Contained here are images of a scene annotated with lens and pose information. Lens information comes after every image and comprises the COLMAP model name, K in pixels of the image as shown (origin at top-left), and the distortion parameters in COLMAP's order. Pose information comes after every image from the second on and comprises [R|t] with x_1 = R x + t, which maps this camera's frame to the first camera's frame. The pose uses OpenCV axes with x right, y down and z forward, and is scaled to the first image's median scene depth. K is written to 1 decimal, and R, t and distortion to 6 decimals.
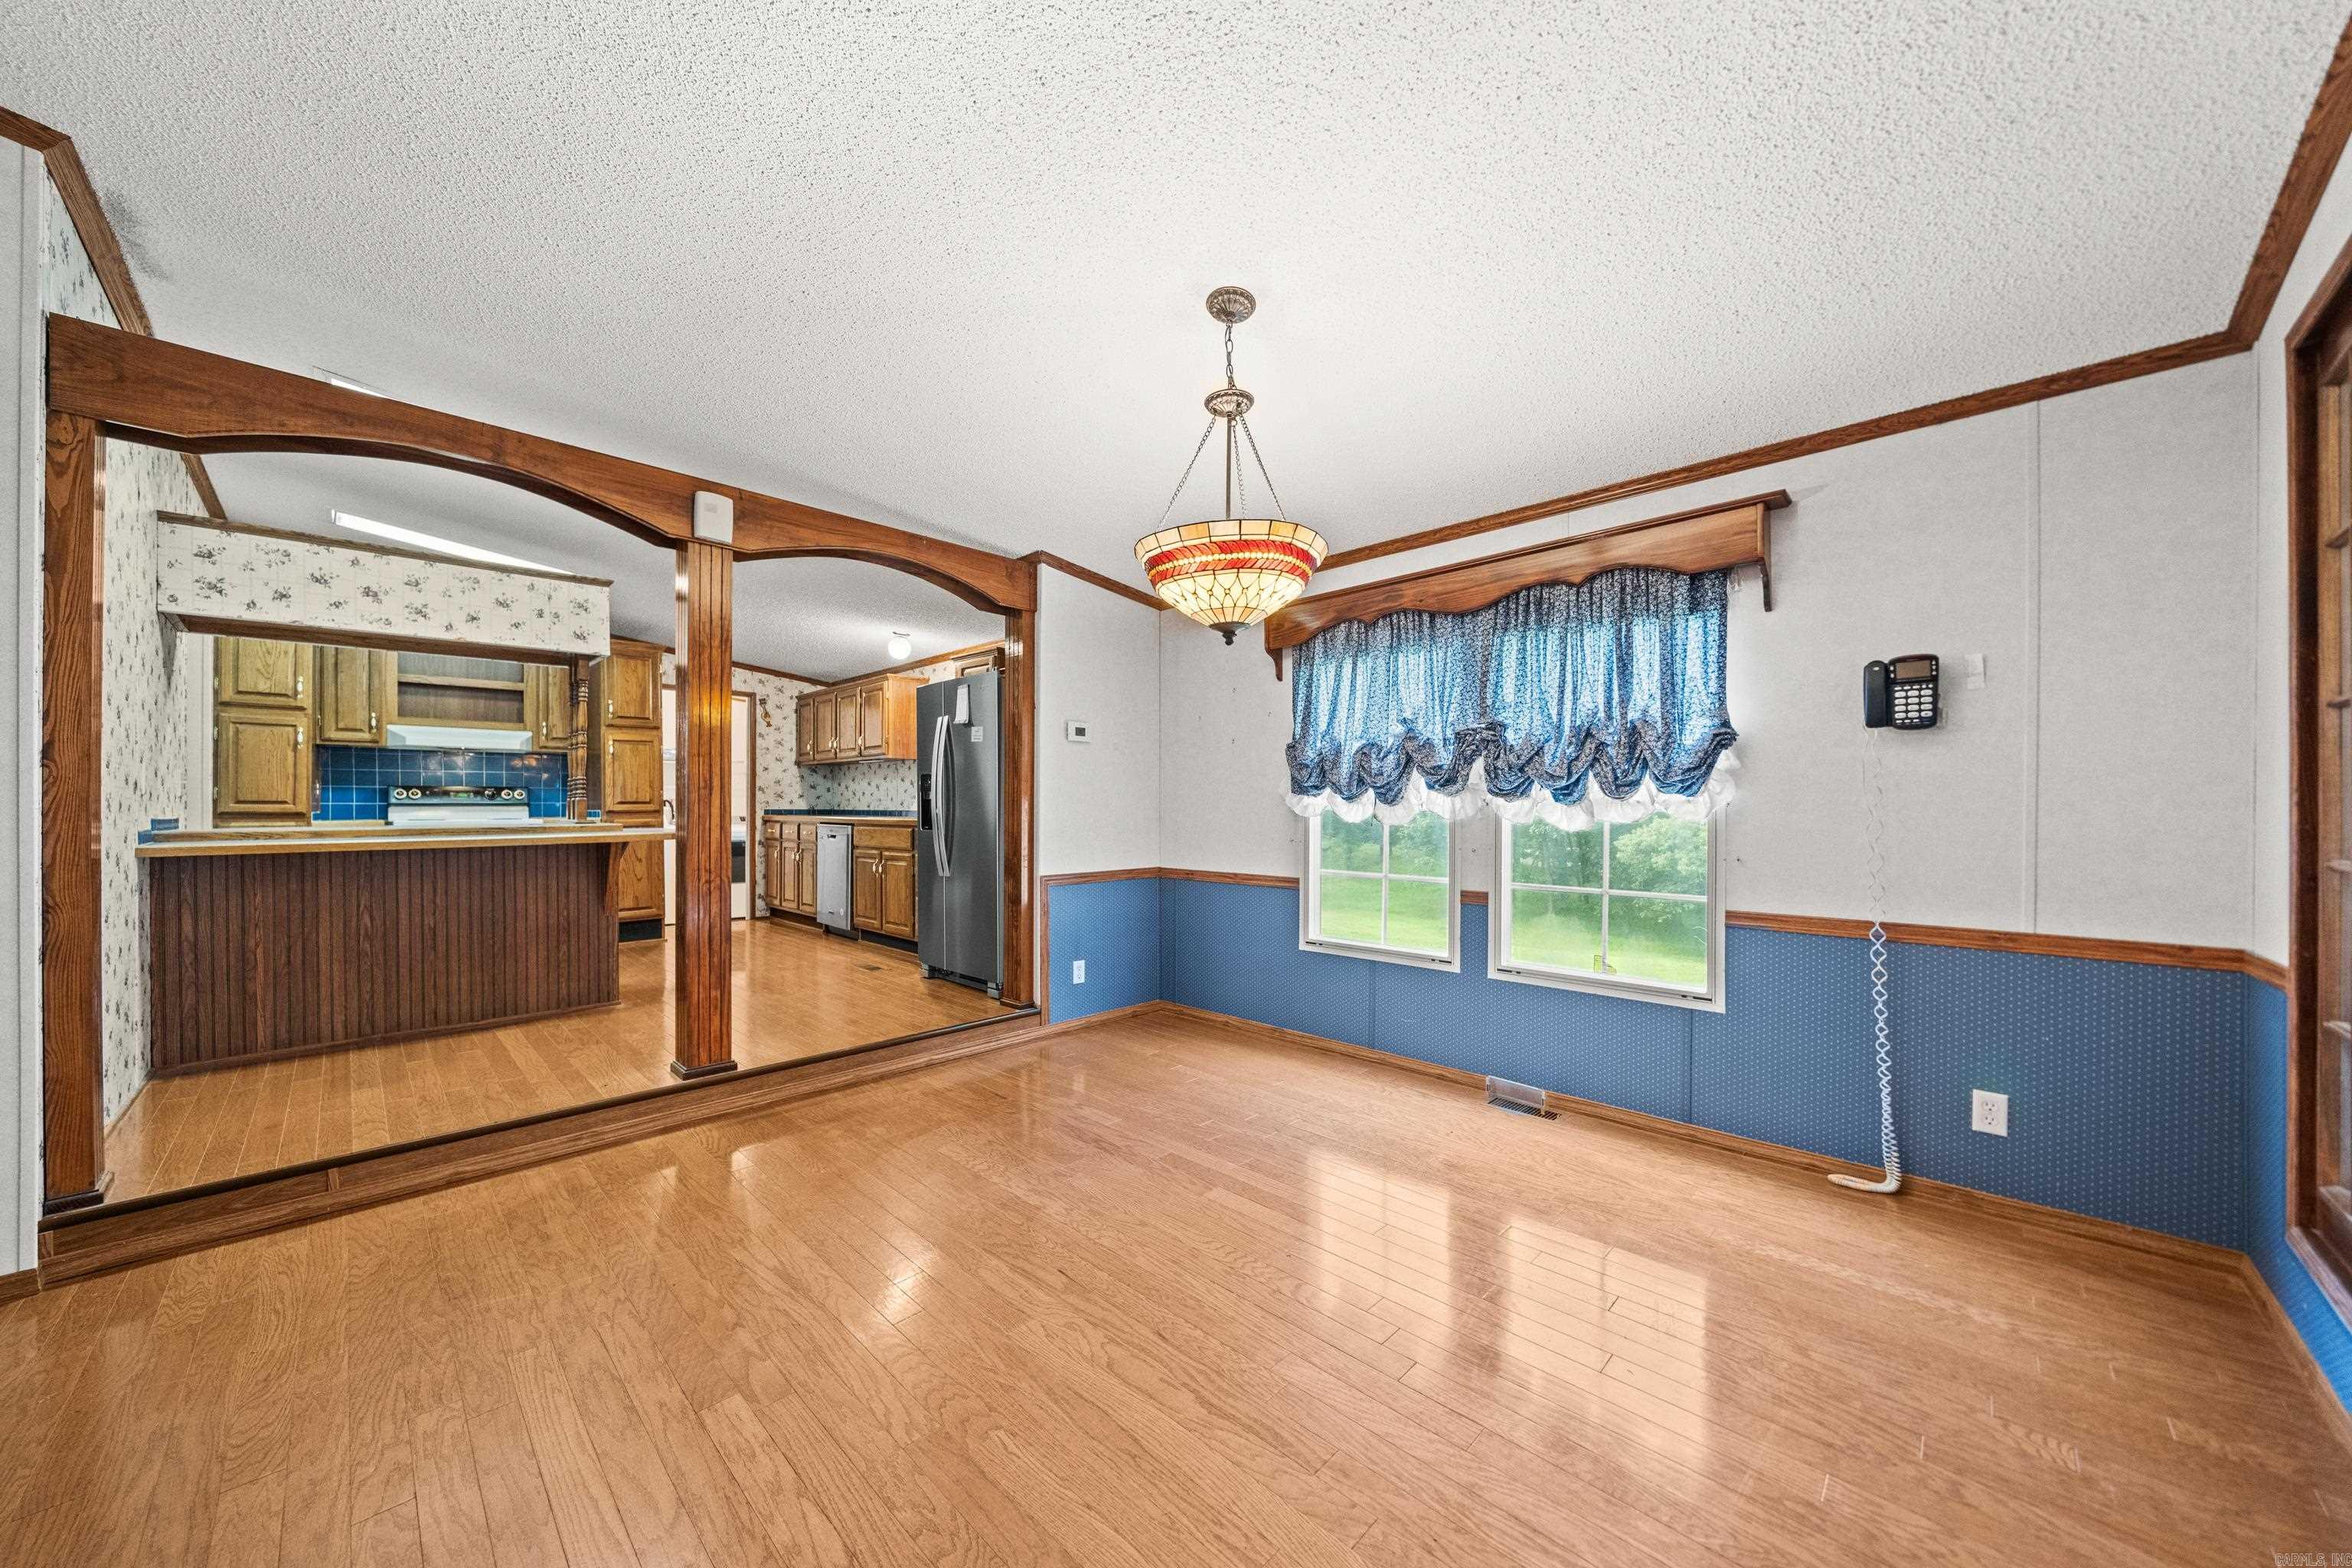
lens RADIAL K [[820.9, 0, 1167.4], [0, 820.9, 809.0], [0, 0, 1]] dist [-0.007551, 0.000038]
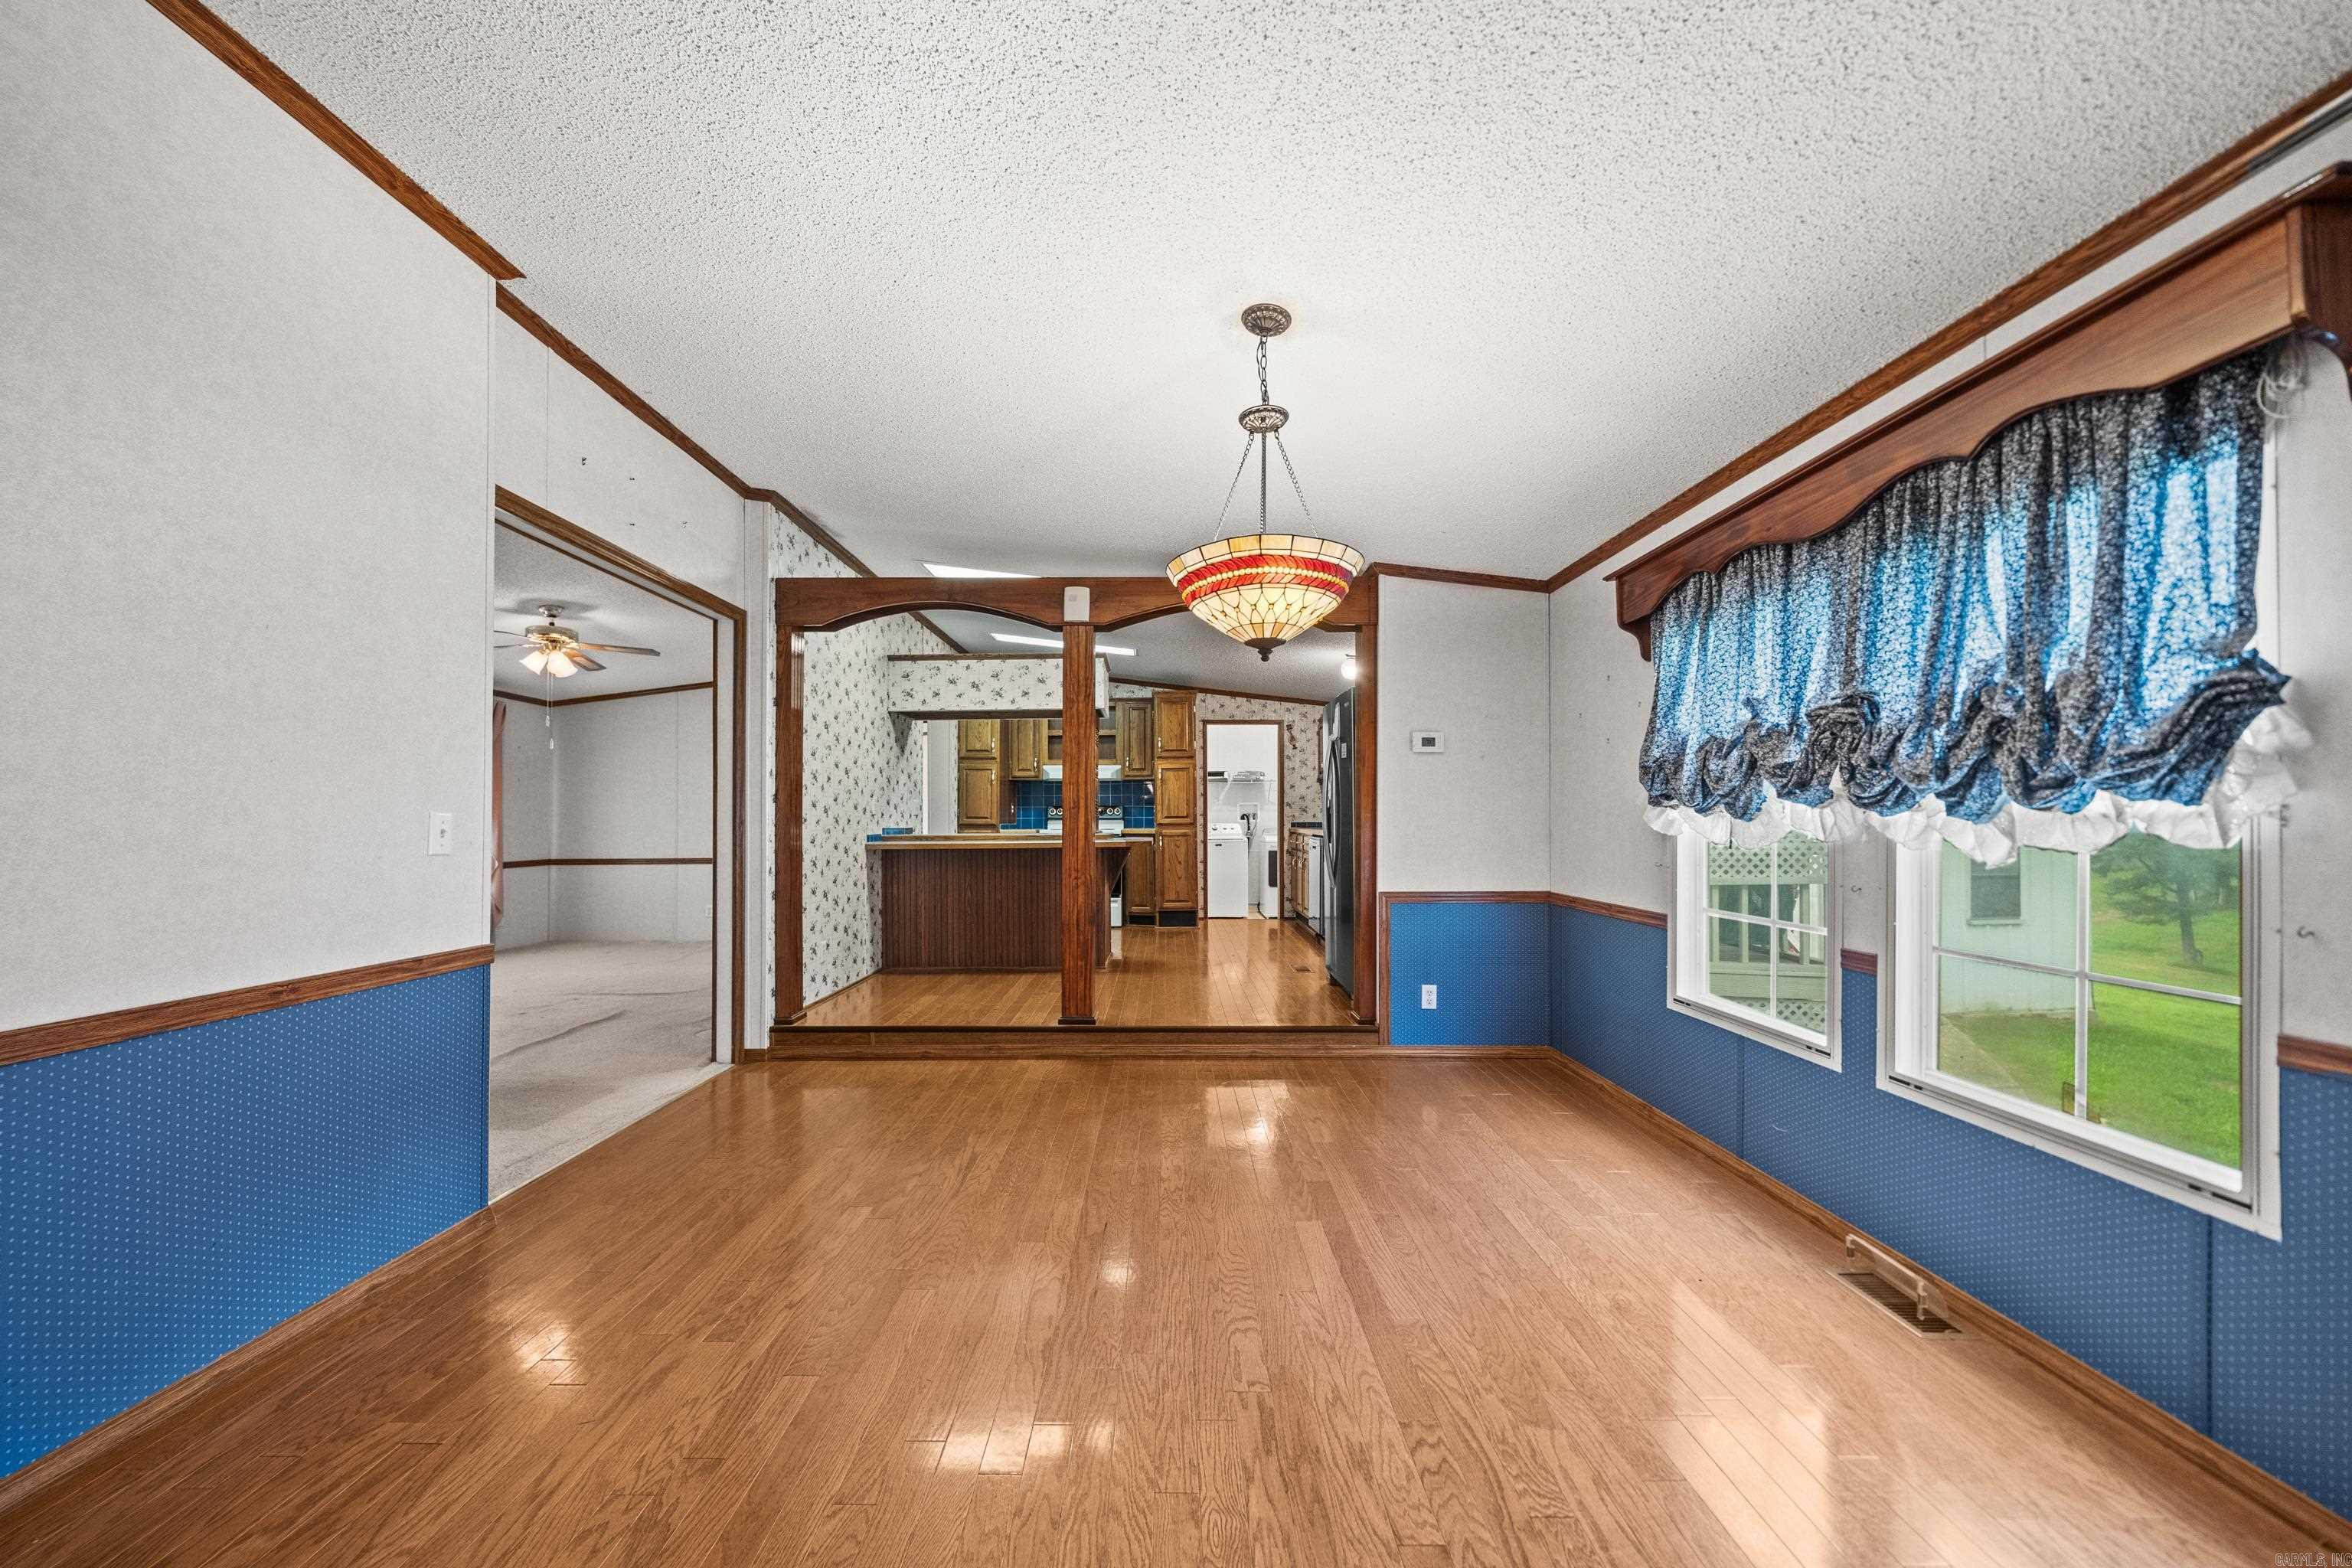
lens RADIAL K [[842.5, 0, 1162.9], [0, 842.5, 809.7], [0, 0, 1]] dist [-0.006286, -0.000011]
pose [[0.700016, -0.008492, -0.714076, 0.415524], [-0.000836, 0.999919, -0.012710, -0.004055], [0.714126, 0.009494, 0.699952, 0.115338]]
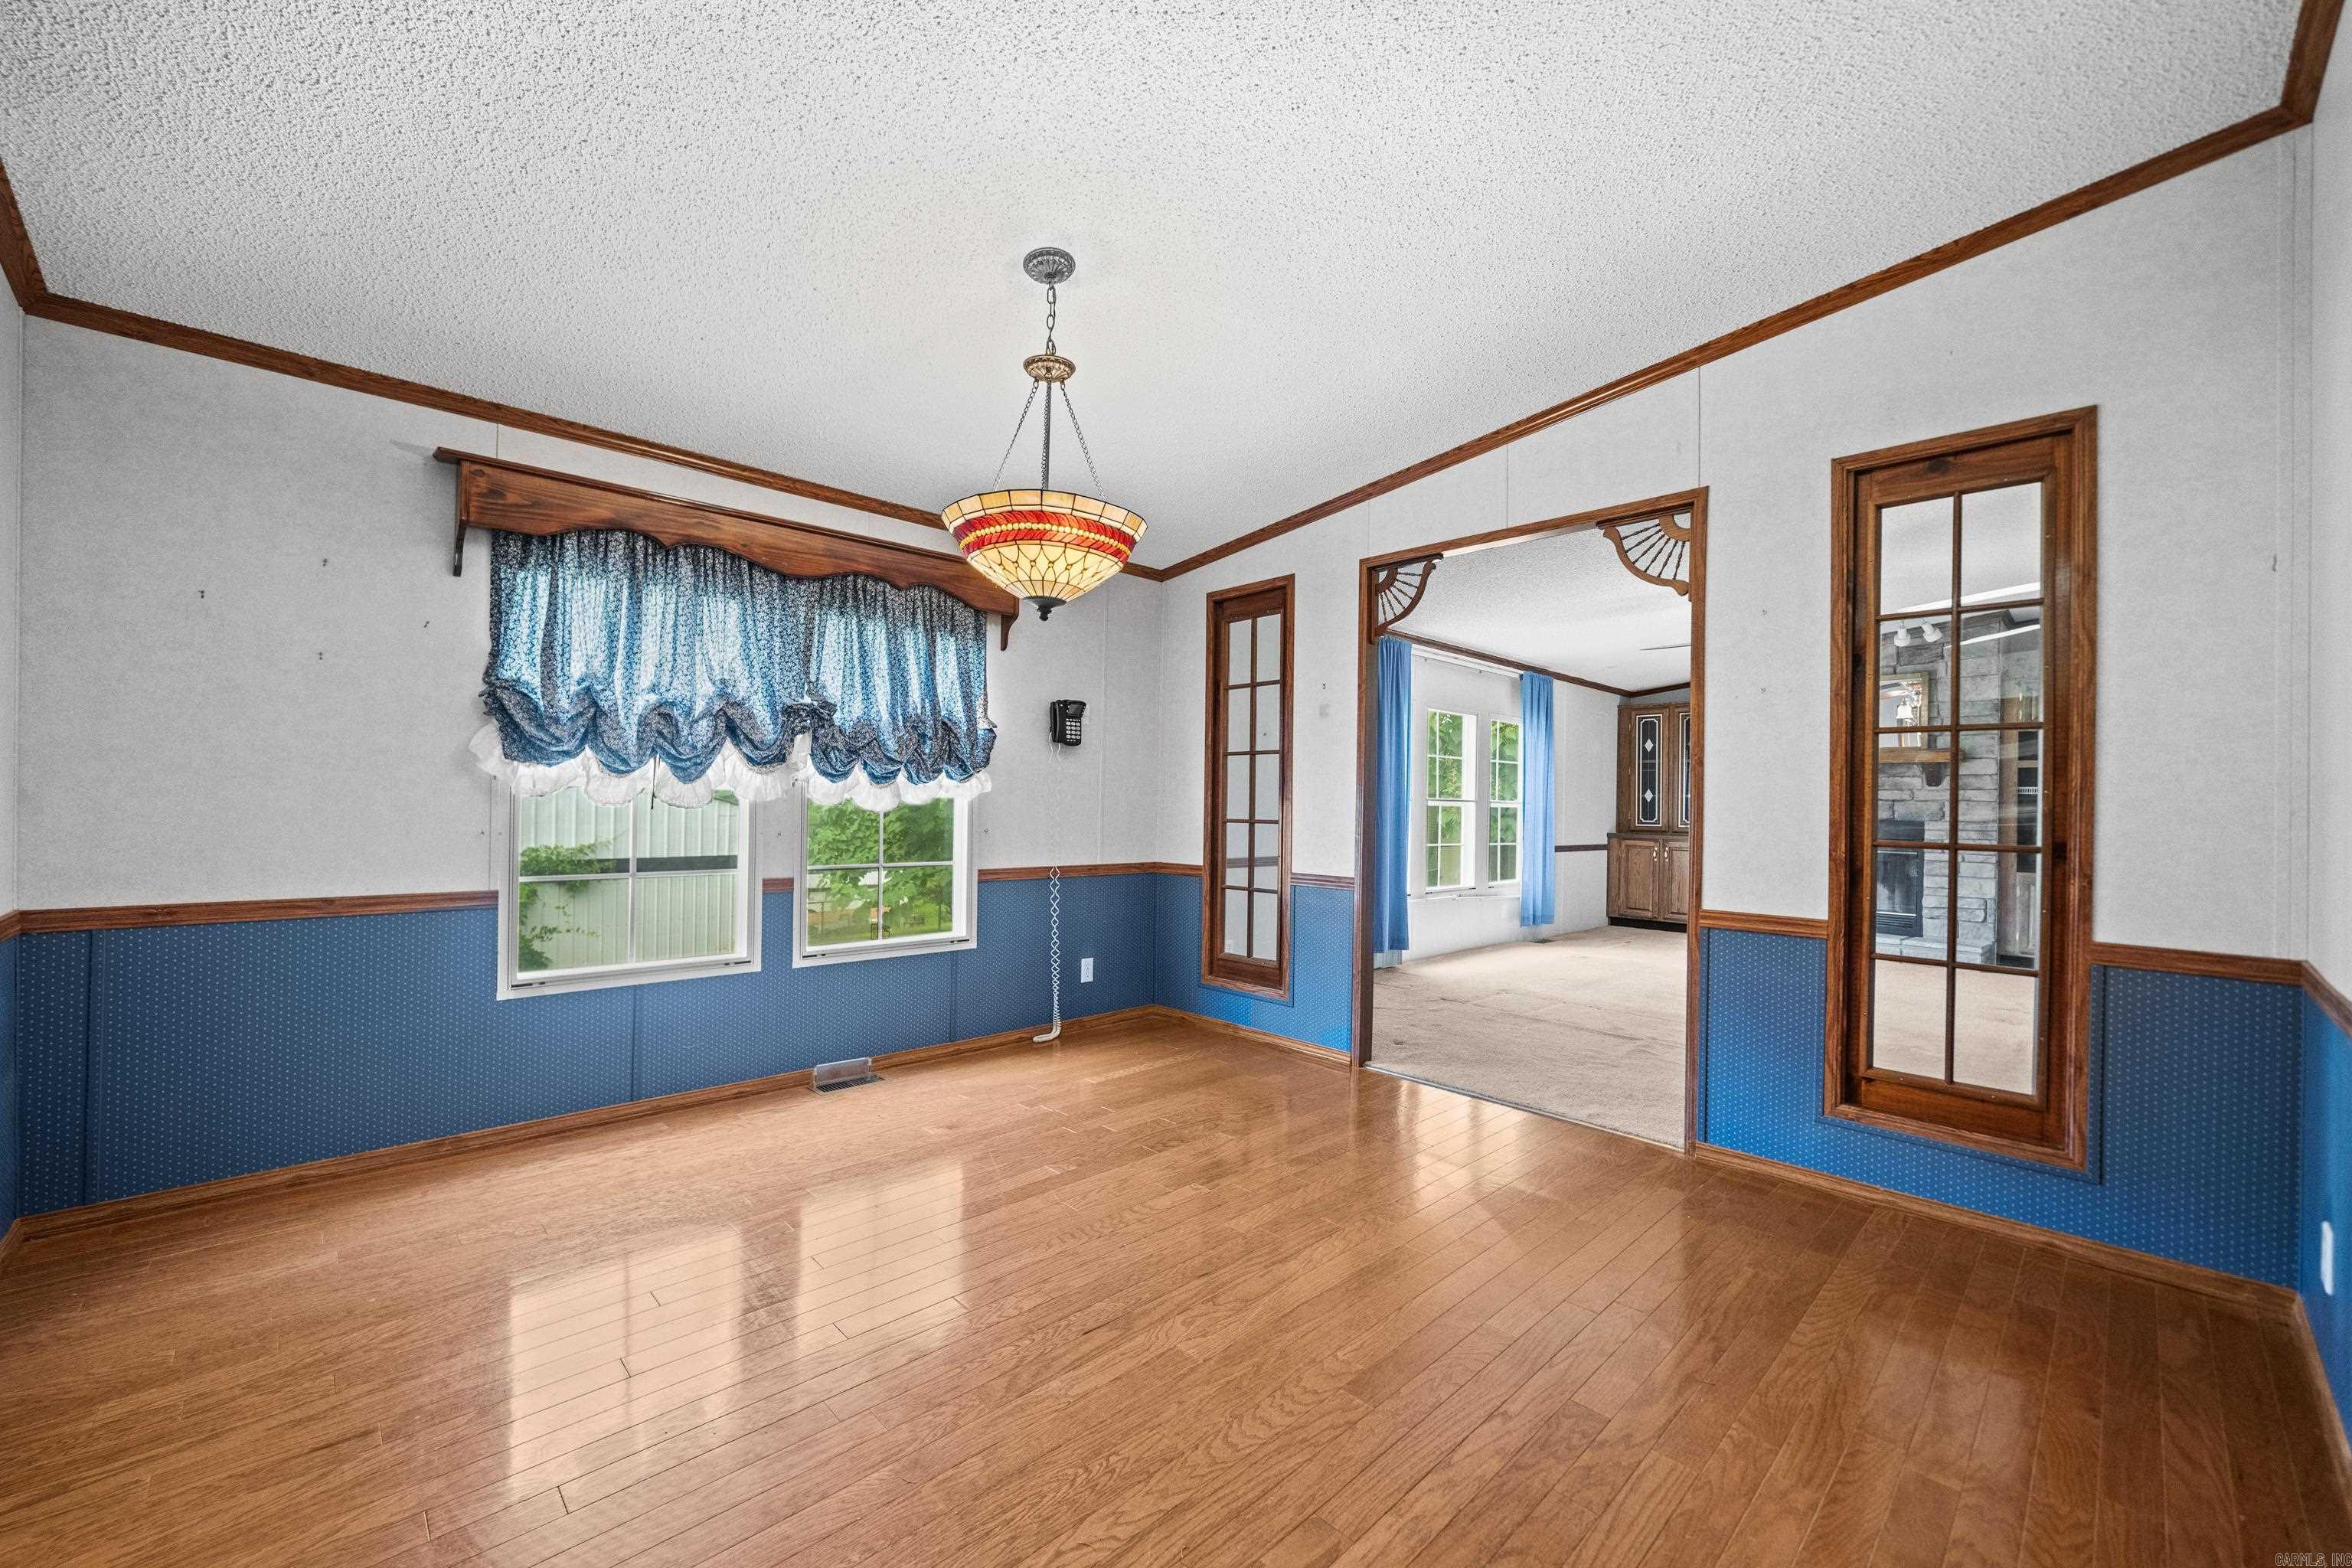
lens RADIAL K [[921.9, 0, 1160.5], [0, 921.9, 795.7], [0, 0, 1]] dist [-0.006811, -0.000062]
pose [[0.034997, 0.006550, 0.999366, -0.578514], [-0.013747, 0.999887, -0.006072, 0.007050], [-0.999293, -0.013526, 0.035083, 0.477809]]
